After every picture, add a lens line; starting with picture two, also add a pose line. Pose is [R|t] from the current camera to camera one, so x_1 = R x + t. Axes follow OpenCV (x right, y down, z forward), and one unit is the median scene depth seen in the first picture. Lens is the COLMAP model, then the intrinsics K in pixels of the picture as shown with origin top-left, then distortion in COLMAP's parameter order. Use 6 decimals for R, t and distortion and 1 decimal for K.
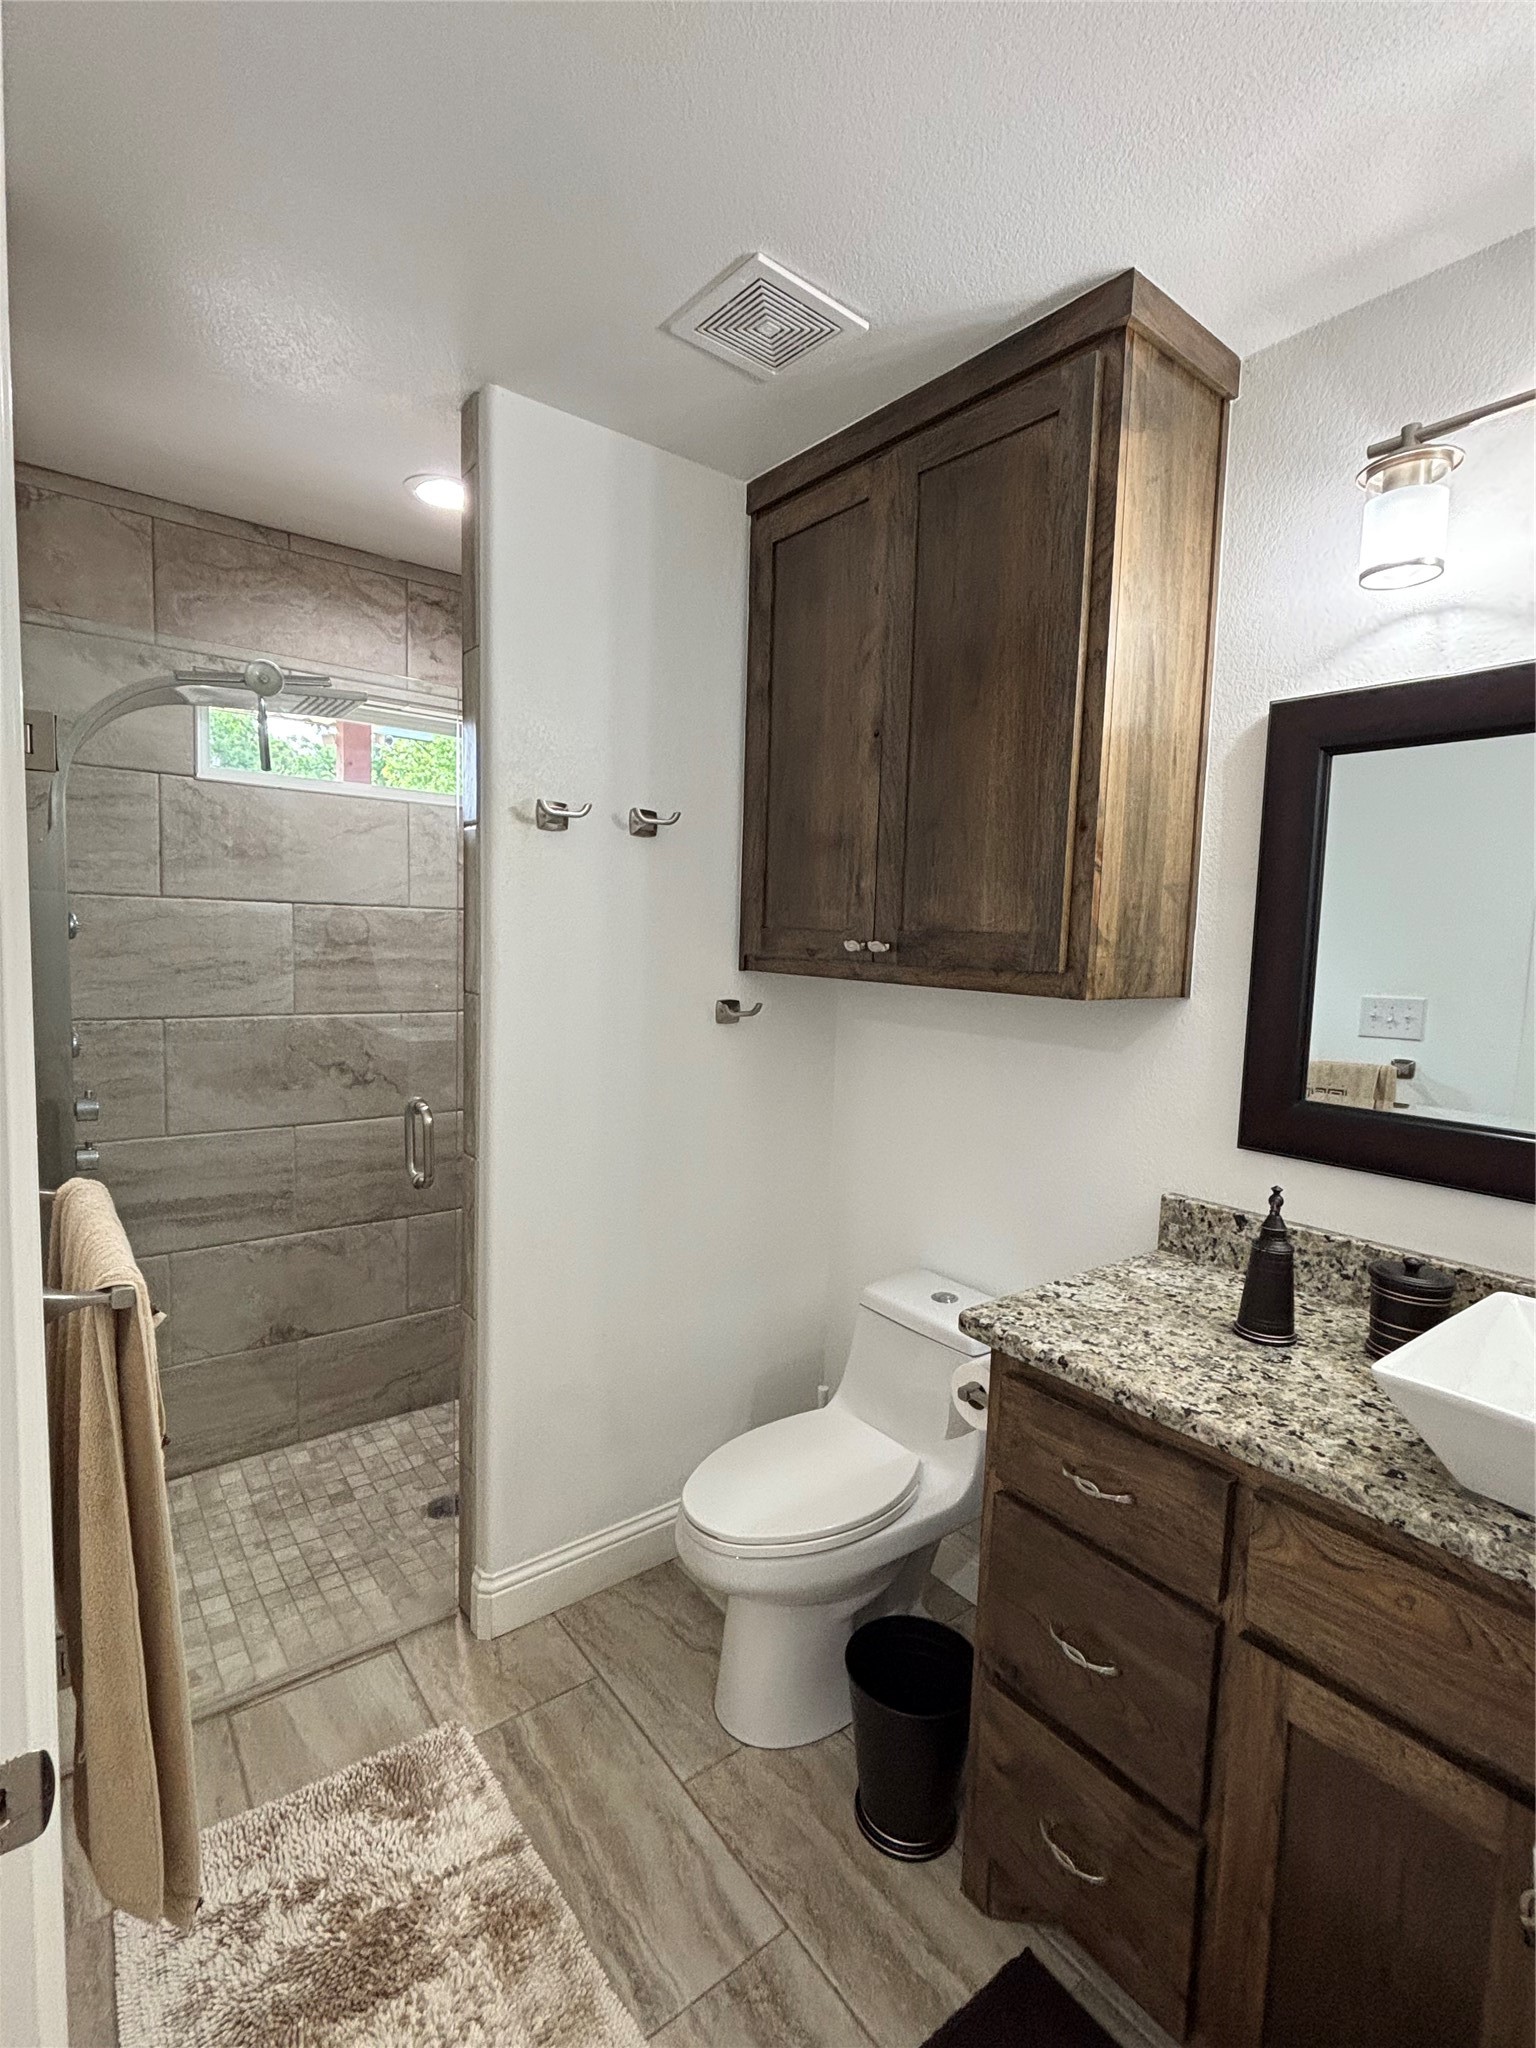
lens RADIAL K [[981.0, 0, 768.0], [0, 981.0, 1024.0], [0, 0, 1]] dist [-0.000398, 0.006764]
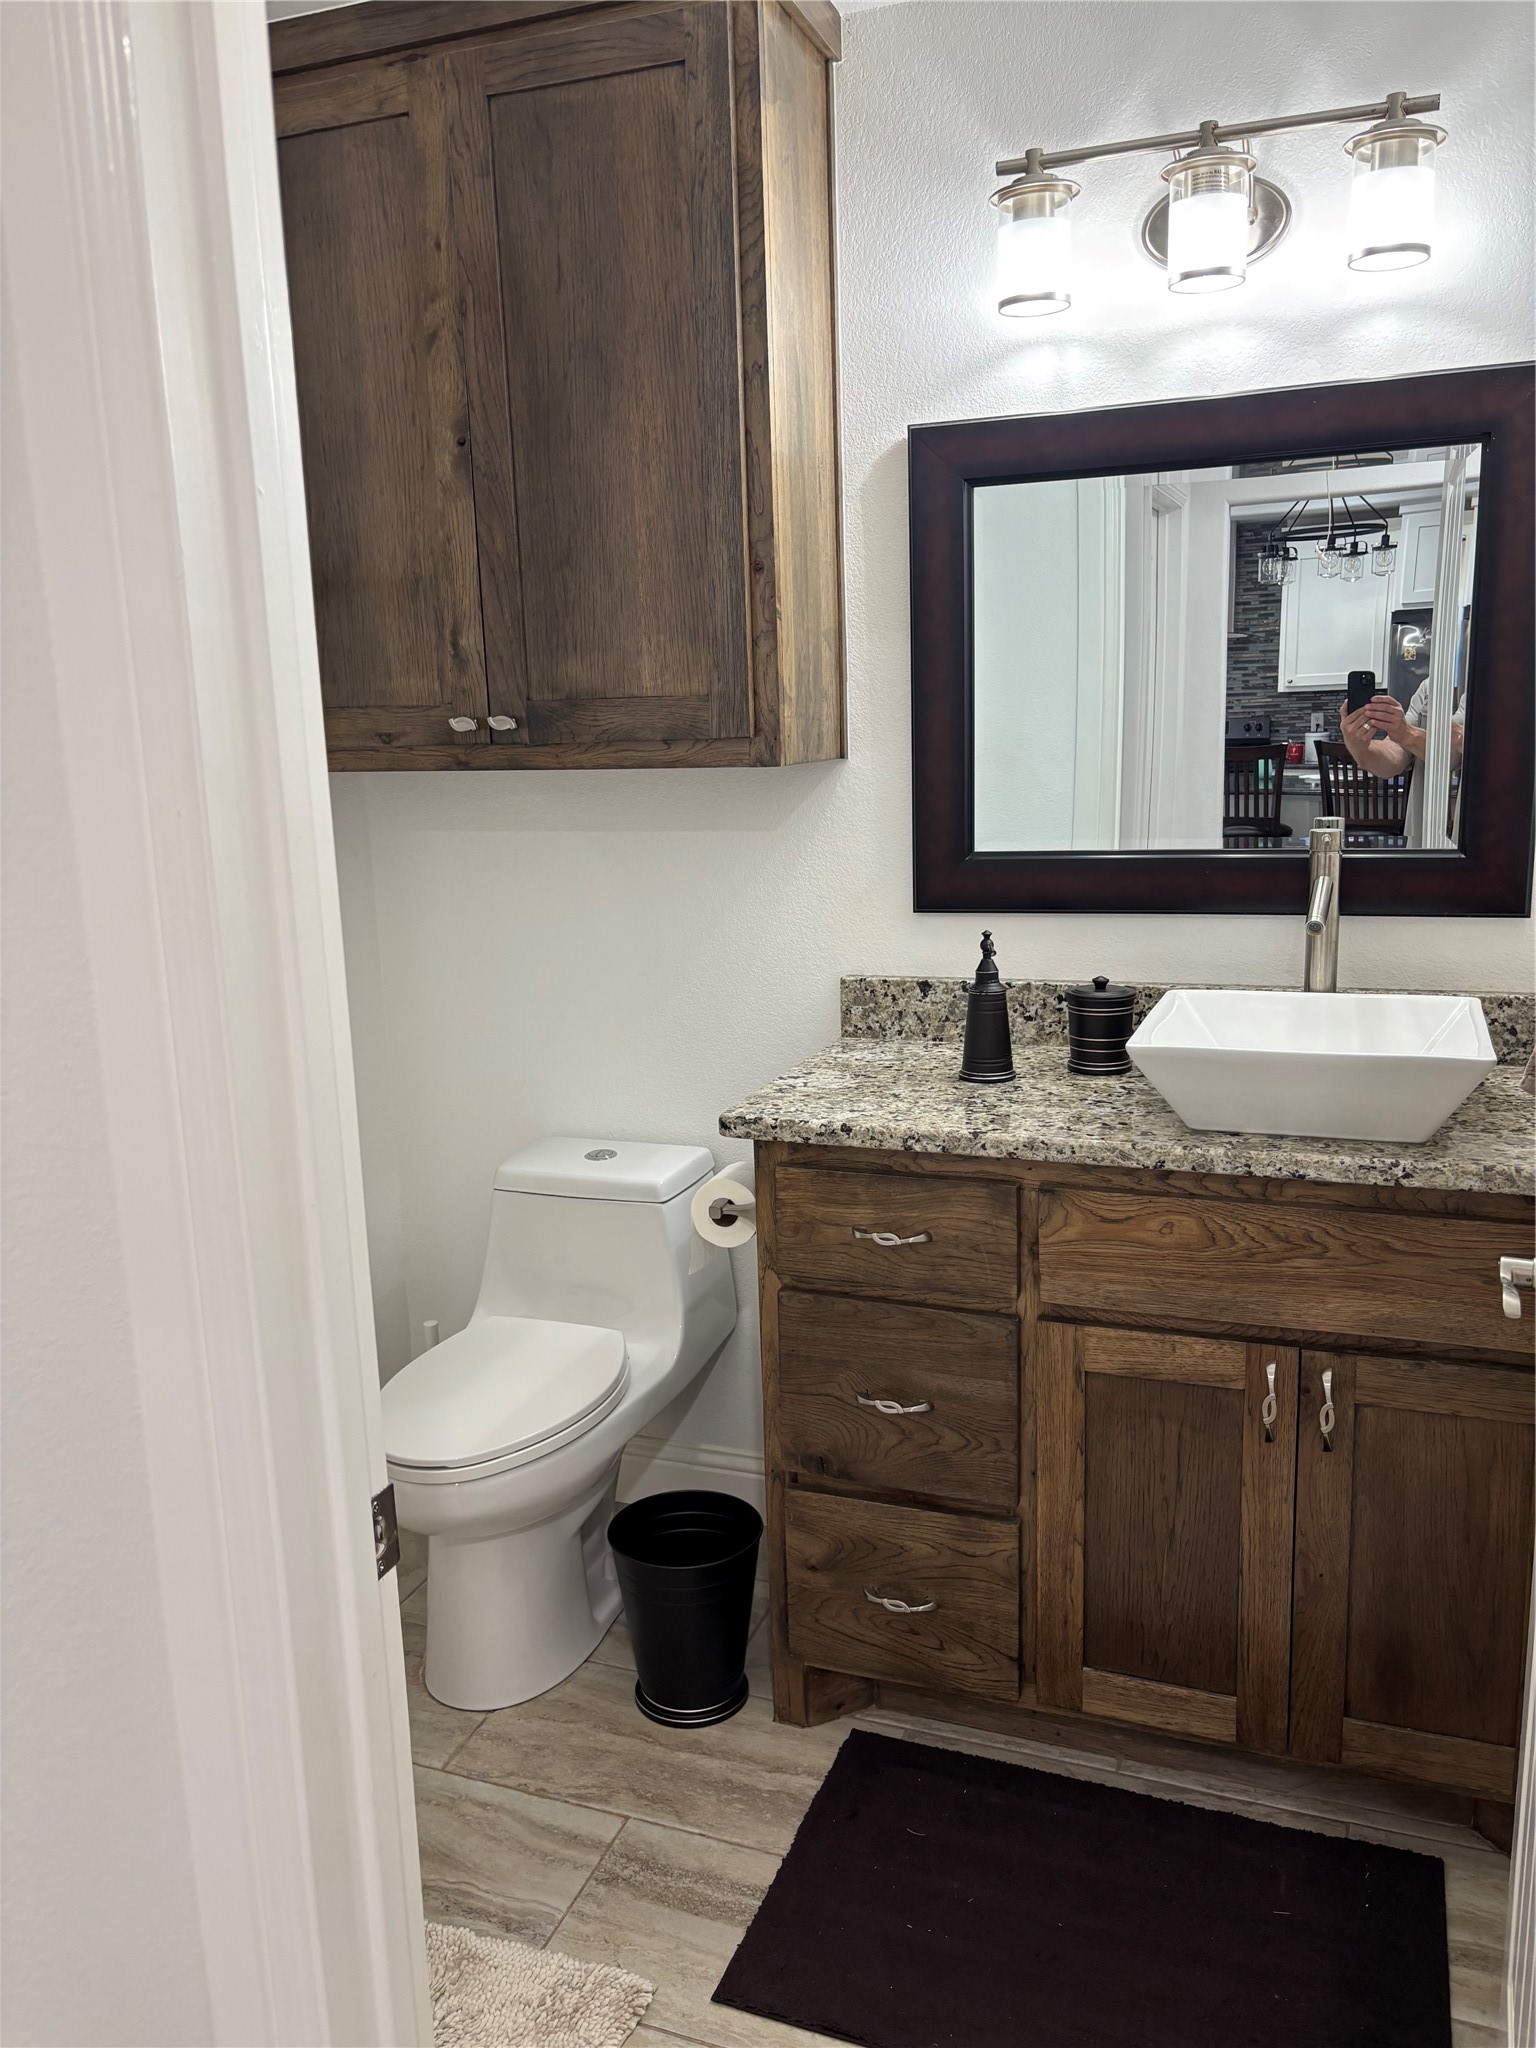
lens RADIAL K [[1564.1, 0, 768.0], [0, 1564.1, 1024.0], [0, 0, 1]] dist [0.073031, -0.080188]
pose [[0.853945, -0.160107, 0.495119, -0.488942], [0.109256, 0.985446, 0.130227, 0.024421], [-0.508764, -0.057112, 0.859010, -0.281596]]
